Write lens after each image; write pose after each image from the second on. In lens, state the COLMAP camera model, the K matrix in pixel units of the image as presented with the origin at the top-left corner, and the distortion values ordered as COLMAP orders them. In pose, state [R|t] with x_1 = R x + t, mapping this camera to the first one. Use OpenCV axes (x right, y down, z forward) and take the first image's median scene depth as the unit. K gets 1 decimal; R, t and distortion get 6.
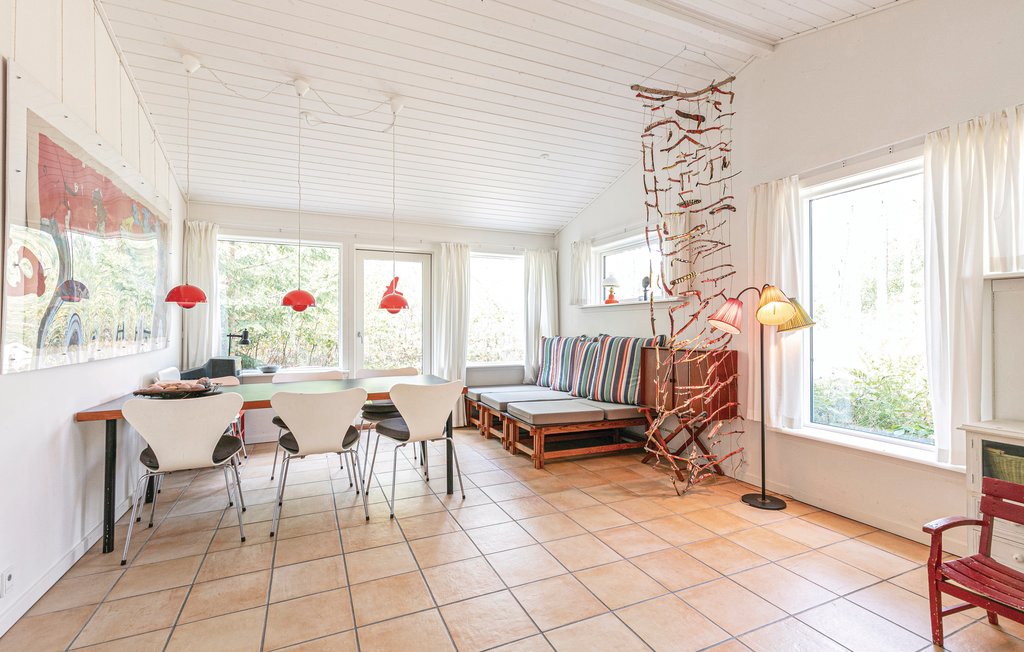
lens RADIAL K [[460.1, 0, 511.8], [0, 460.1, 318.2], [0, 0, 1]] dist [0.001947, -0.000257]
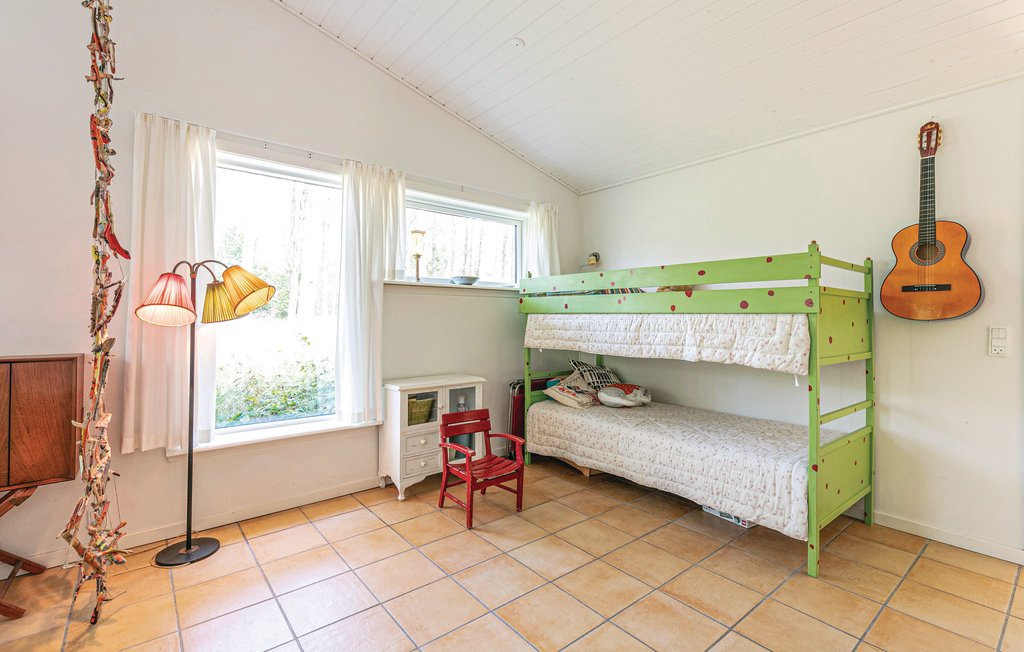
lens RADIAL K [[460.1, 0, 511.8], [0, 460.1, 318.2], [0, 0, 1]] dist [0.001947, -0.000257]
pose [[-0.263797, 0.001392, 0.964577, -0.352952], [-0.020475, 0.999766, -0.007042, 0.019257], [-0.964361, -0.021608, -0.263707, 0.804231]]
